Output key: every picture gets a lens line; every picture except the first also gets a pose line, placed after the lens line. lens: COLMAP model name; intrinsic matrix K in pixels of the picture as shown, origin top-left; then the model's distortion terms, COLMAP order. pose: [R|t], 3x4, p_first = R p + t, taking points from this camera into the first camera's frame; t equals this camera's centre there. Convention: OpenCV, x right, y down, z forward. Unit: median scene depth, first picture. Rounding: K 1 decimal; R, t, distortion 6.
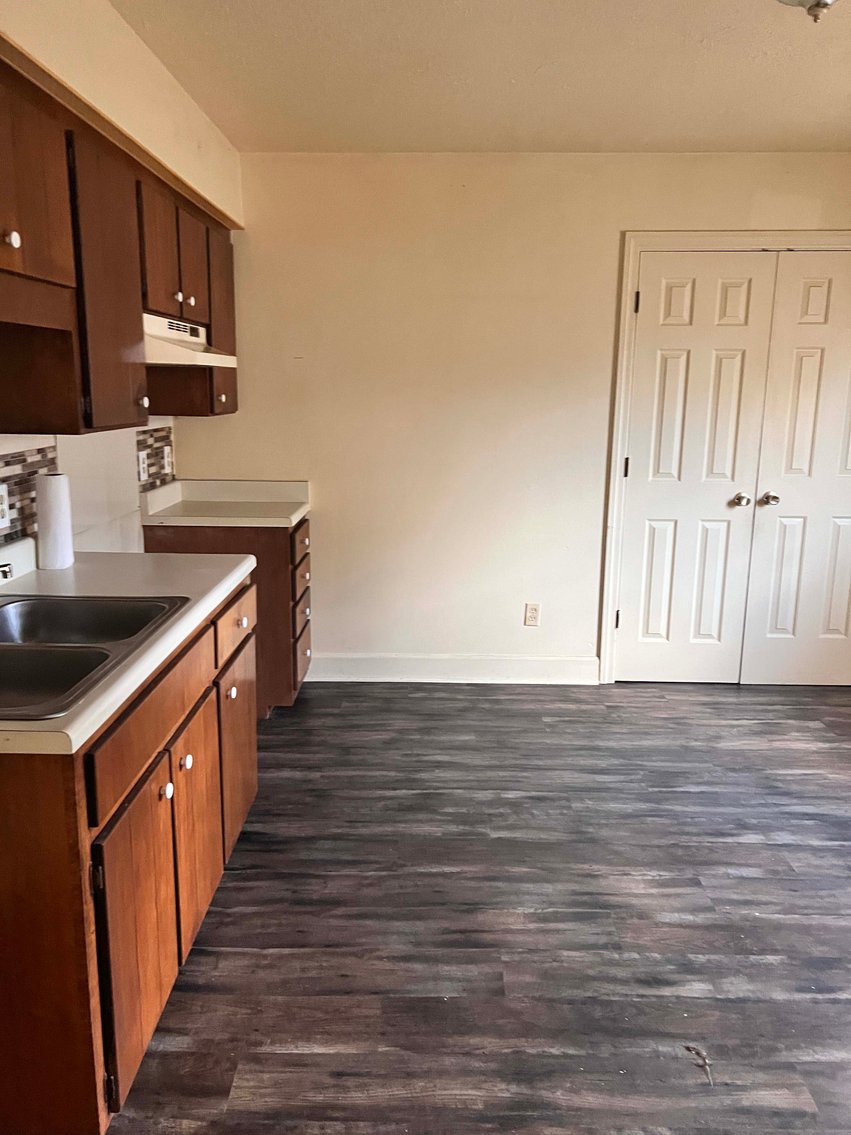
lens RADIAL K [[855.5, 0, 413.9], [0, 855.5, 560.7], [0, 0, 1]] dist [0.047940, -0.050424]
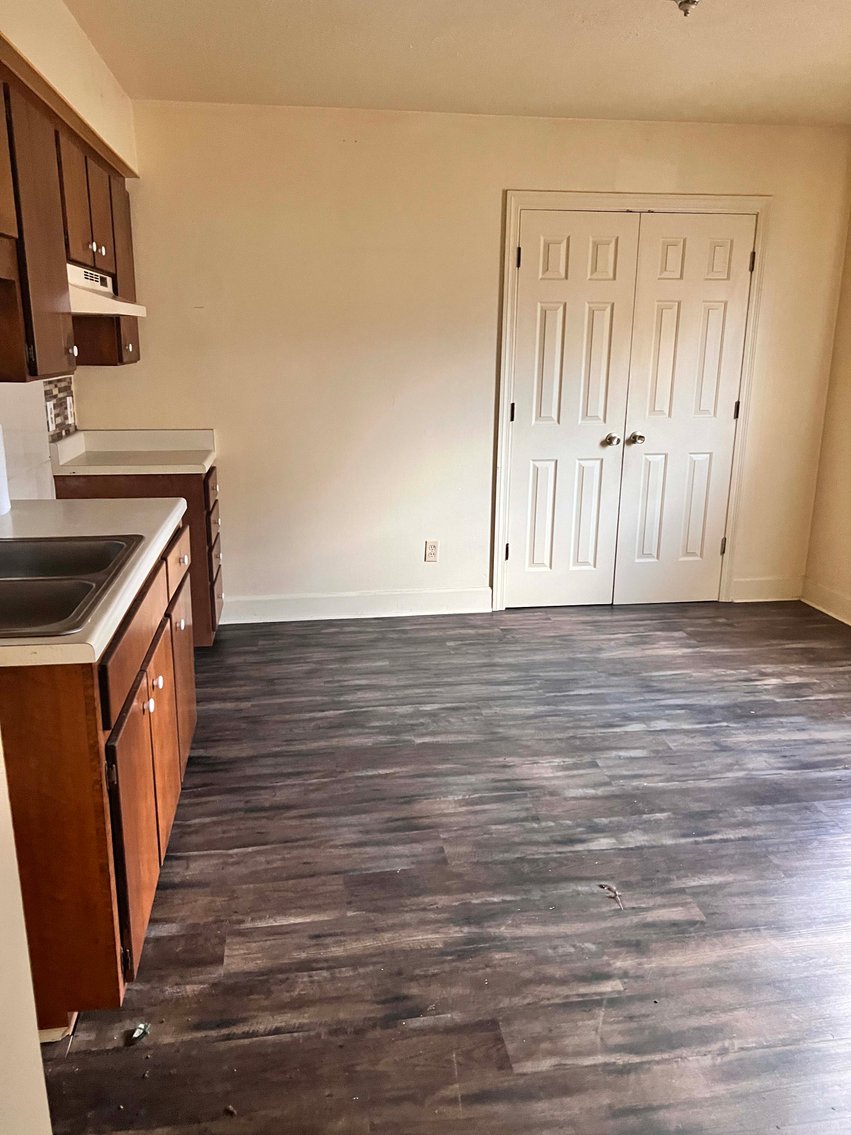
lens RADIAL K [[855.5, 0, 413.5], [0, 855.5, 560.6], [0, 0, 1]] dist [0.047940, -0.050424]
pose [[0.986666, -0.042592, 0.157087, -0.084459], [0.034173, 0.997851, 0.055913, 0.022383], [-0.159131, -0.049799, 0.986001, -0.095764]]
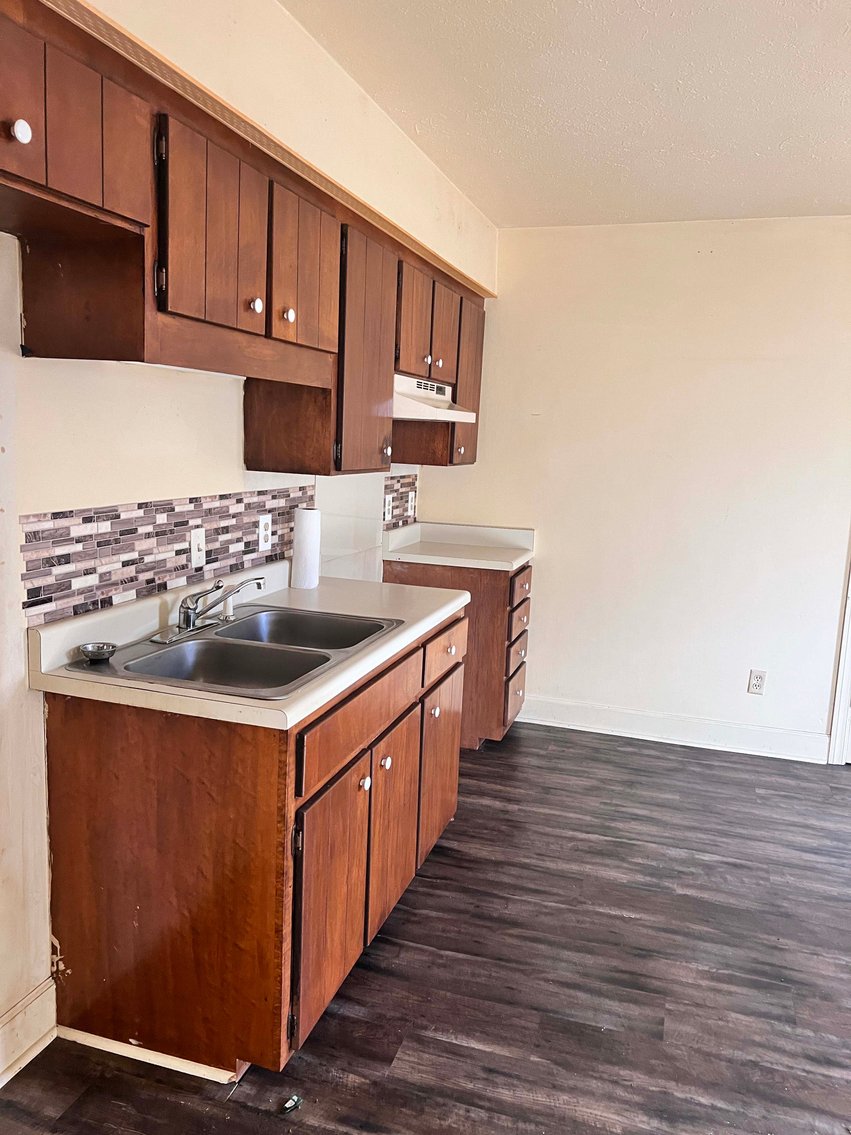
lens RADIAL K [[855.5, 0, 424.3], [0, 855.5, 570.6], [0, 0, 1]] dist [0.047940, -0.050424]
pose [[0.957882, 0.076384, -0.276817, 0.060980], [-0.090764, 0.995089, -0.039492, 0.015474], [0.272441, 0.062953, 0.960111, -0.071826]]
